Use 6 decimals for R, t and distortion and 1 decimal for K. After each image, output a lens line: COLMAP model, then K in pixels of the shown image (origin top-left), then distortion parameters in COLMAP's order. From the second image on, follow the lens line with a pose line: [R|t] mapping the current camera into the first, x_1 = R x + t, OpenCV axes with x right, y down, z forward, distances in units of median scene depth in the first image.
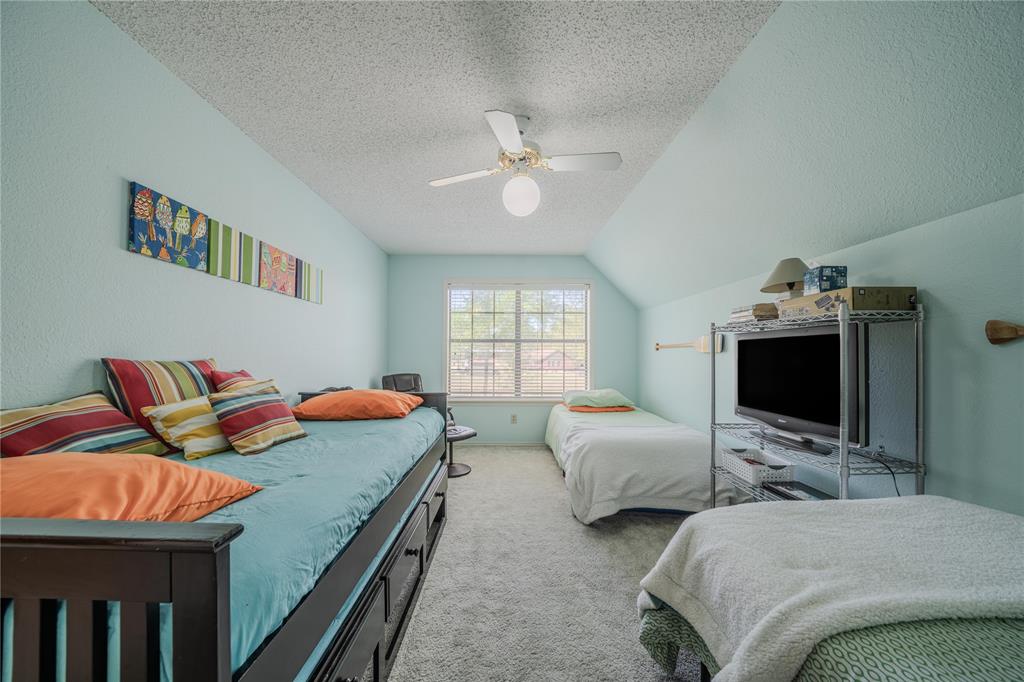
lens RADIAL K [[357.6, 0, 509.9], [0, 357.6, 348.0], [0, 0, 1]] dist [-0.018885, 0.000661]
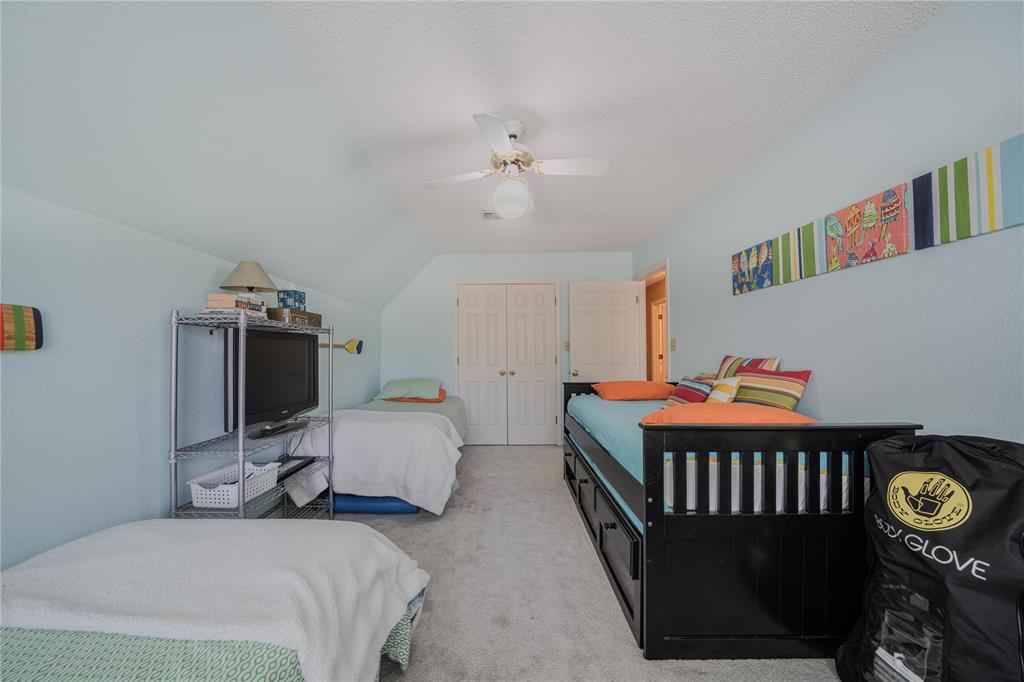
lens RADIAL K [[357.6, 0, 509.8], [0, 357.6, 347.0], [0, 0, 1]] dist [-0.018885, 0.000661]
pose [[-0.999986, 0.005193, -0.001280, 0.048546], [0.005233, 0.999419, -0.033664, 0.035198], [0.001104, -0.033671, -0.999432, 2.323758]]
